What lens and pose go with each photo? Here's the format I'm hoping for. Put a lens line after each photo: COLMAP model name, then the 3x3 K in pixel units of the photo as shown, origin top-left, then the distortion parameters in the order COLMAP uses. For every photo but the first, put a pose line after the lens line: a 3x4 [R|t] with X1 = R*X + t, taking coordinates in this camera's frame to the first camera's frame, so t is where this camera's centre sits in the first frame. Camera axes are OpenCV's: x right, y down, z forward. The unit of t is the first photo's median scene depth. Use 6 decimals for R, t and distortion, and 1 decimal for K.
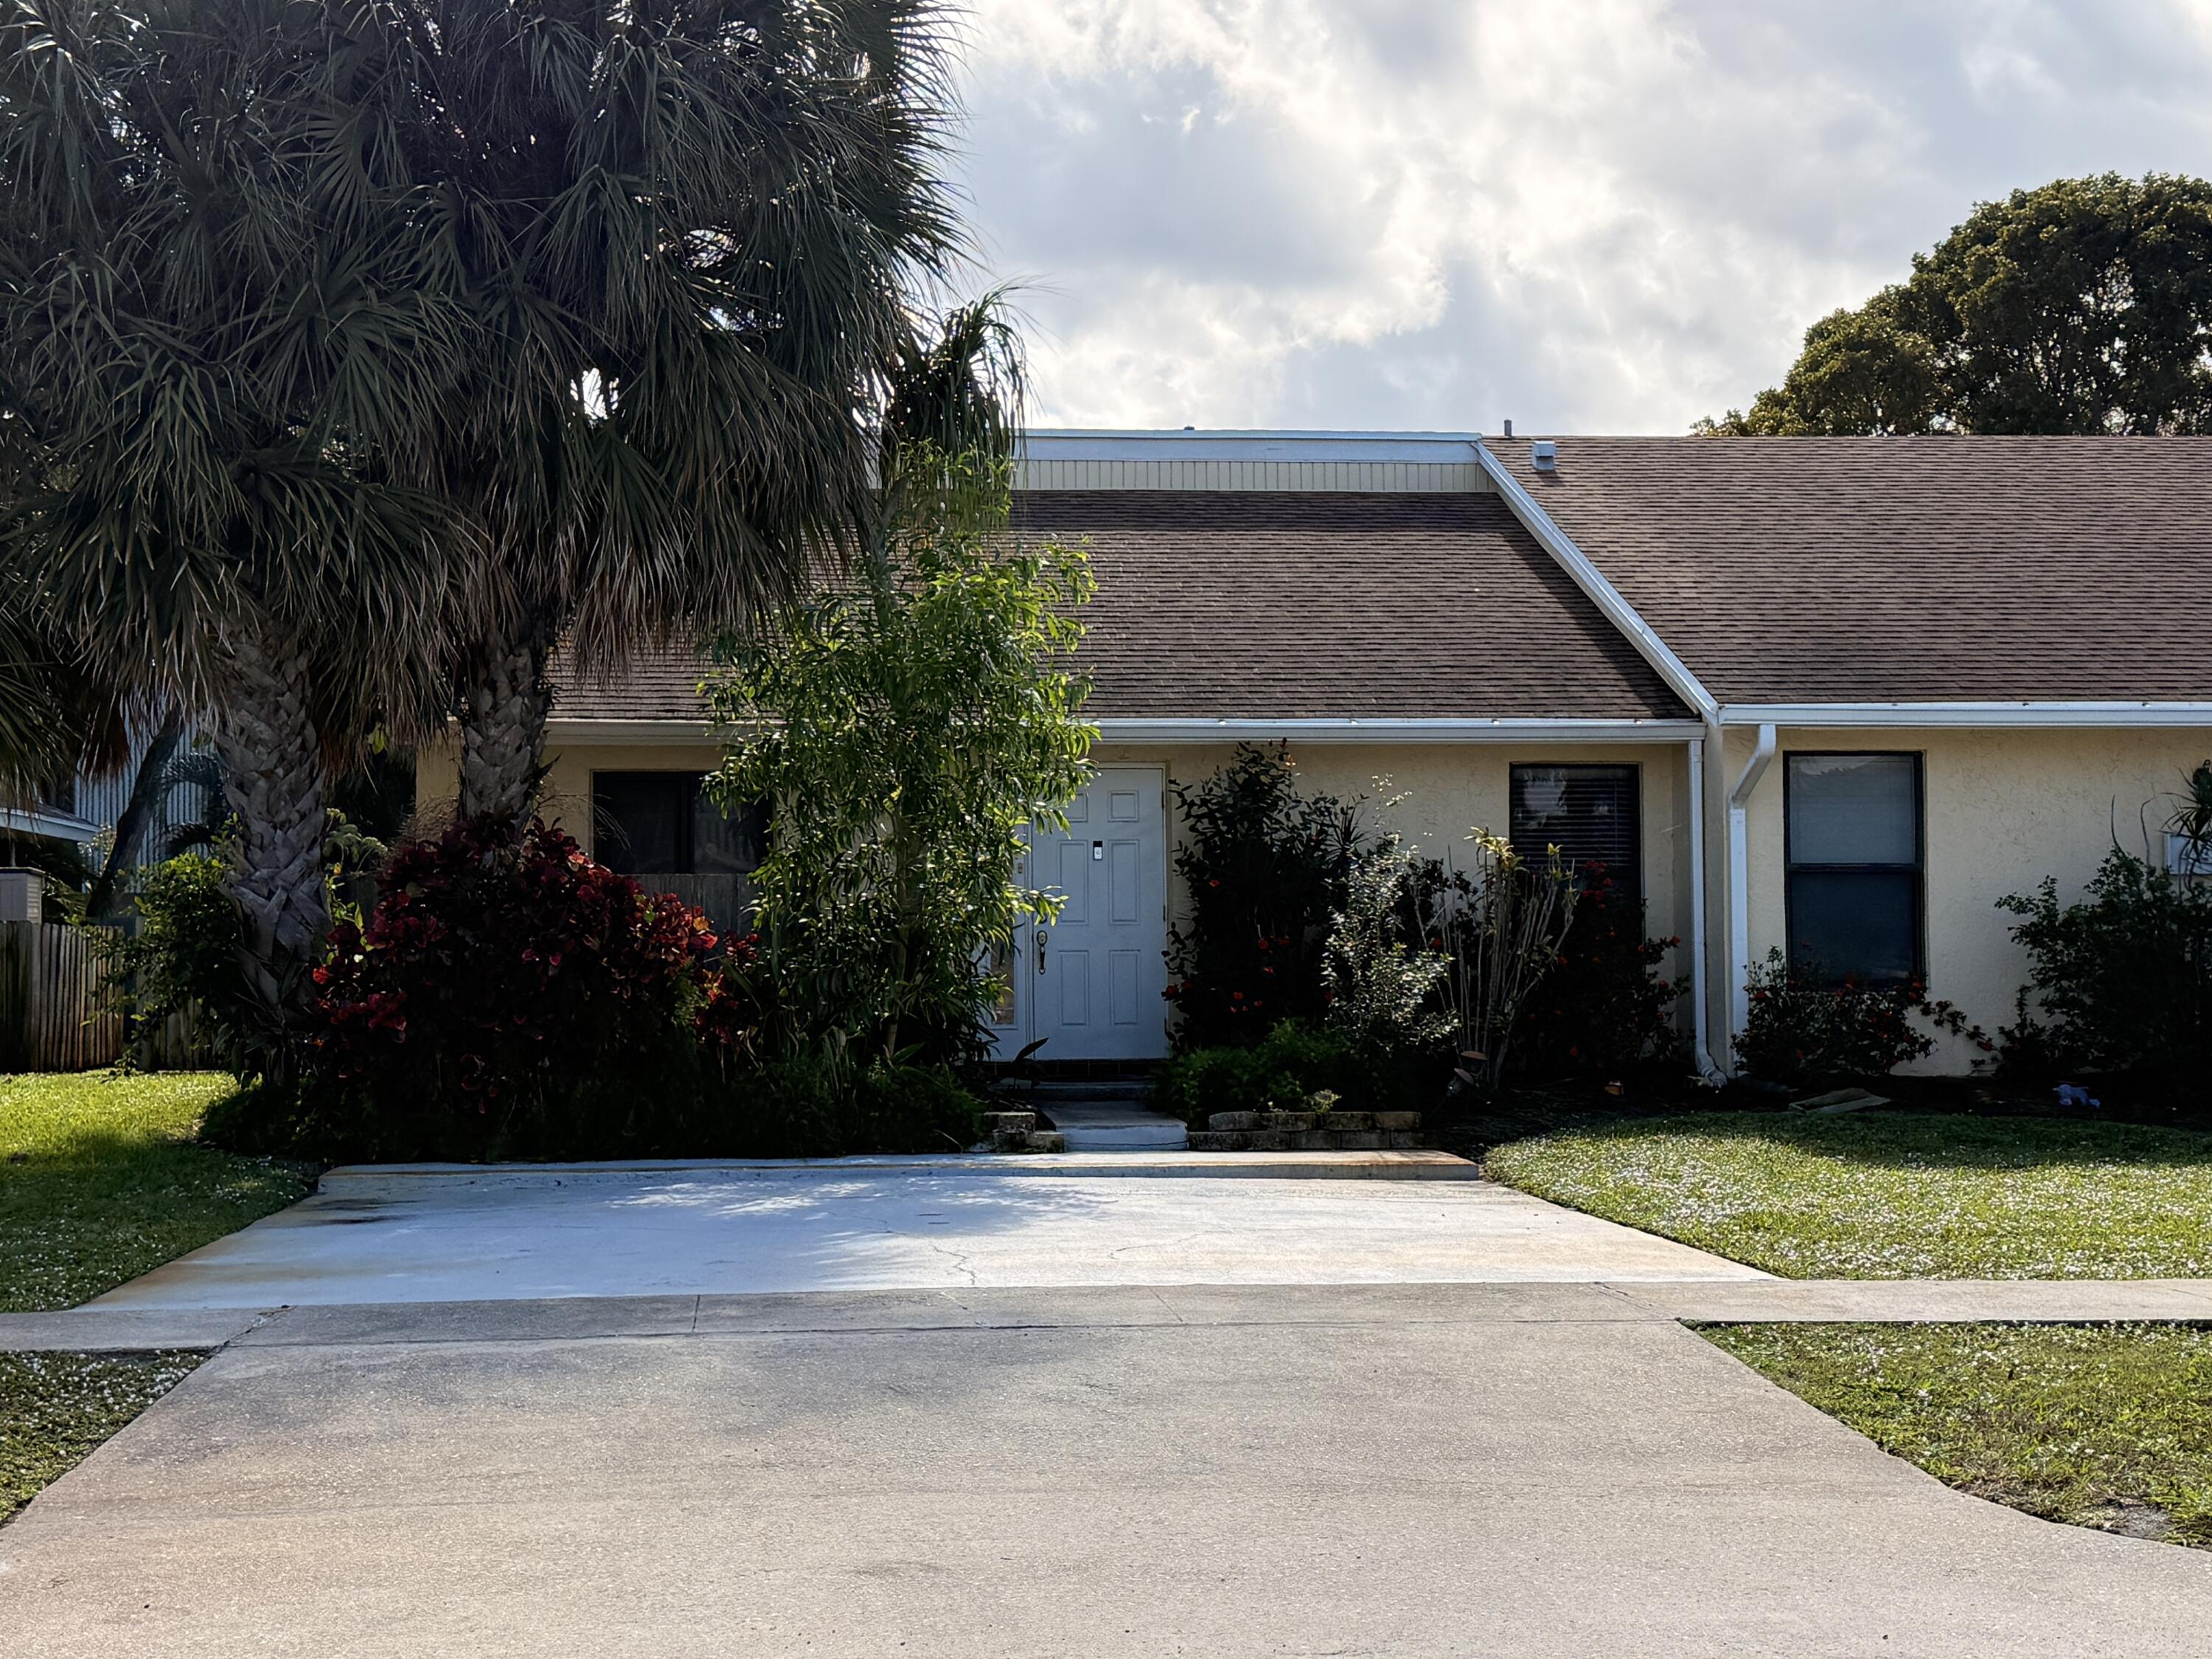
lens RADIAL K [[3065.3, 0, 1105.6], [0, 3065.3, 817.6], [0, 0, 1]] dist [0.062423, 0.000000]
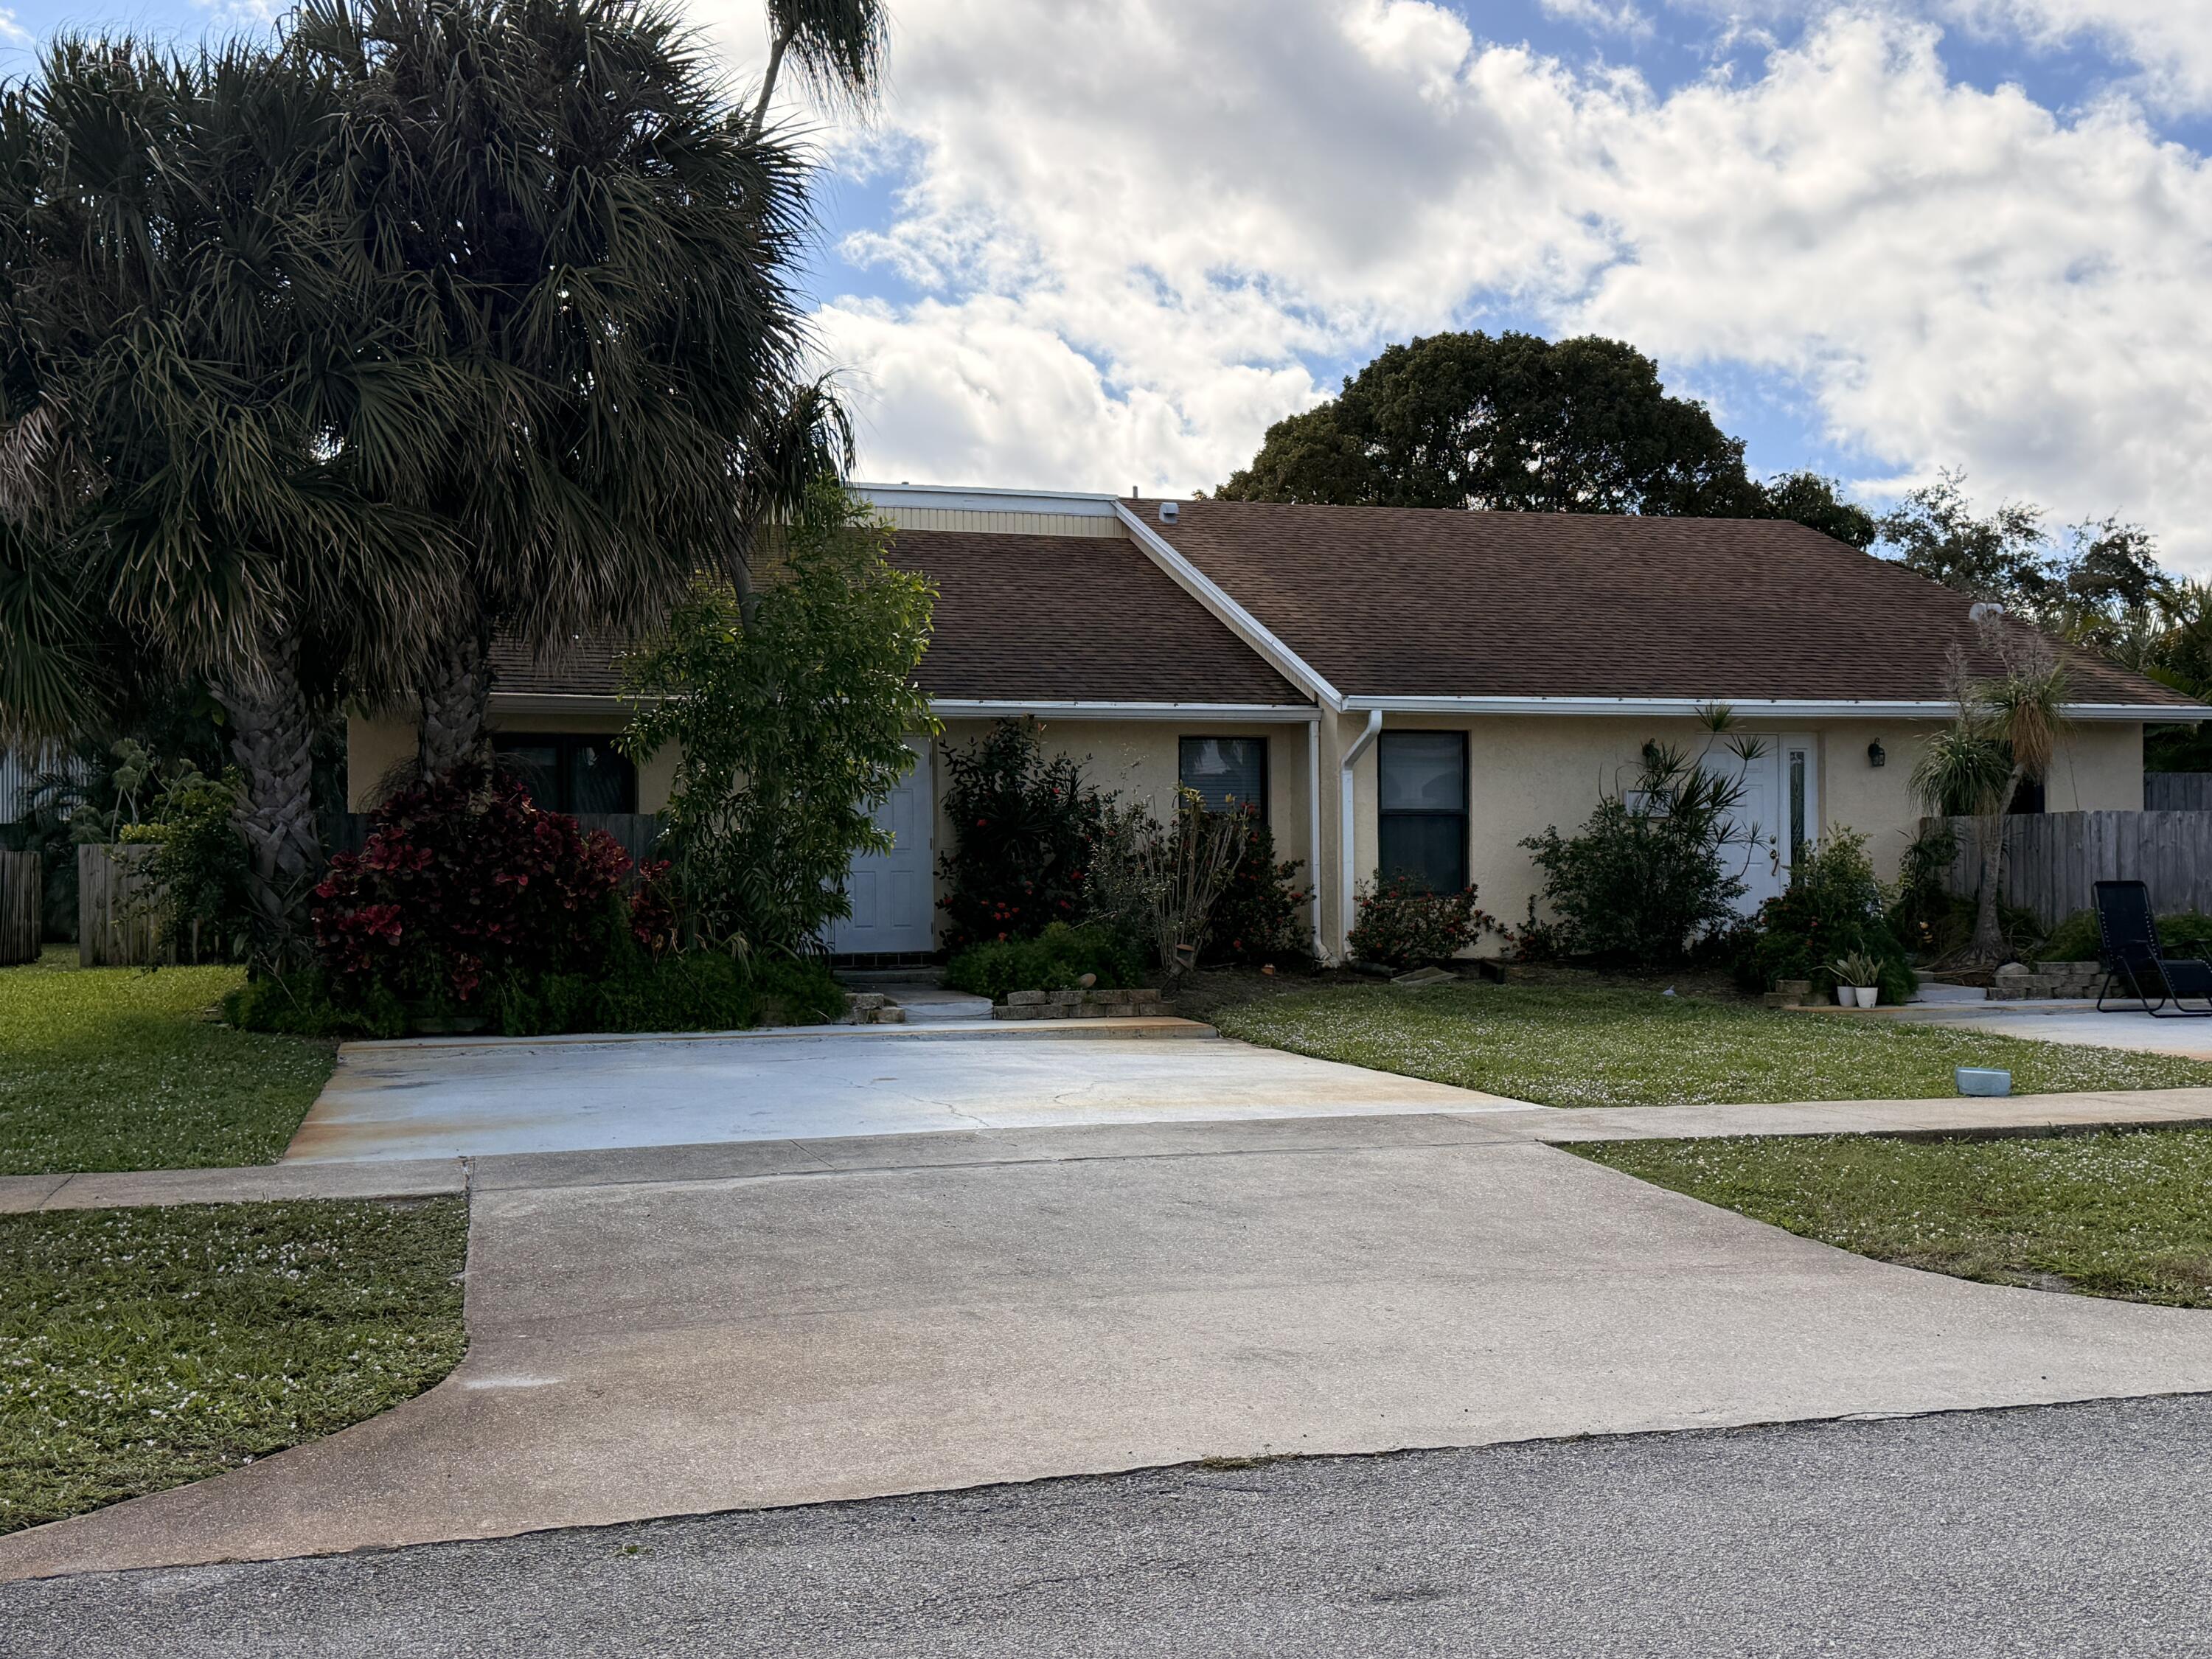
lens RADIAL K [[2217.2, 0, 1106.0], [0, 2217.2, 845.3], [0, 0, 1]] dist [0.022666, 0.000000]
pose [[0.977990, 0.001676, 0.208643, -0.115613], [-0.008679, 0.999429, 0.032653, -0.000662], [-0.208469, -0.033745, 0.977447, 0.033685]]
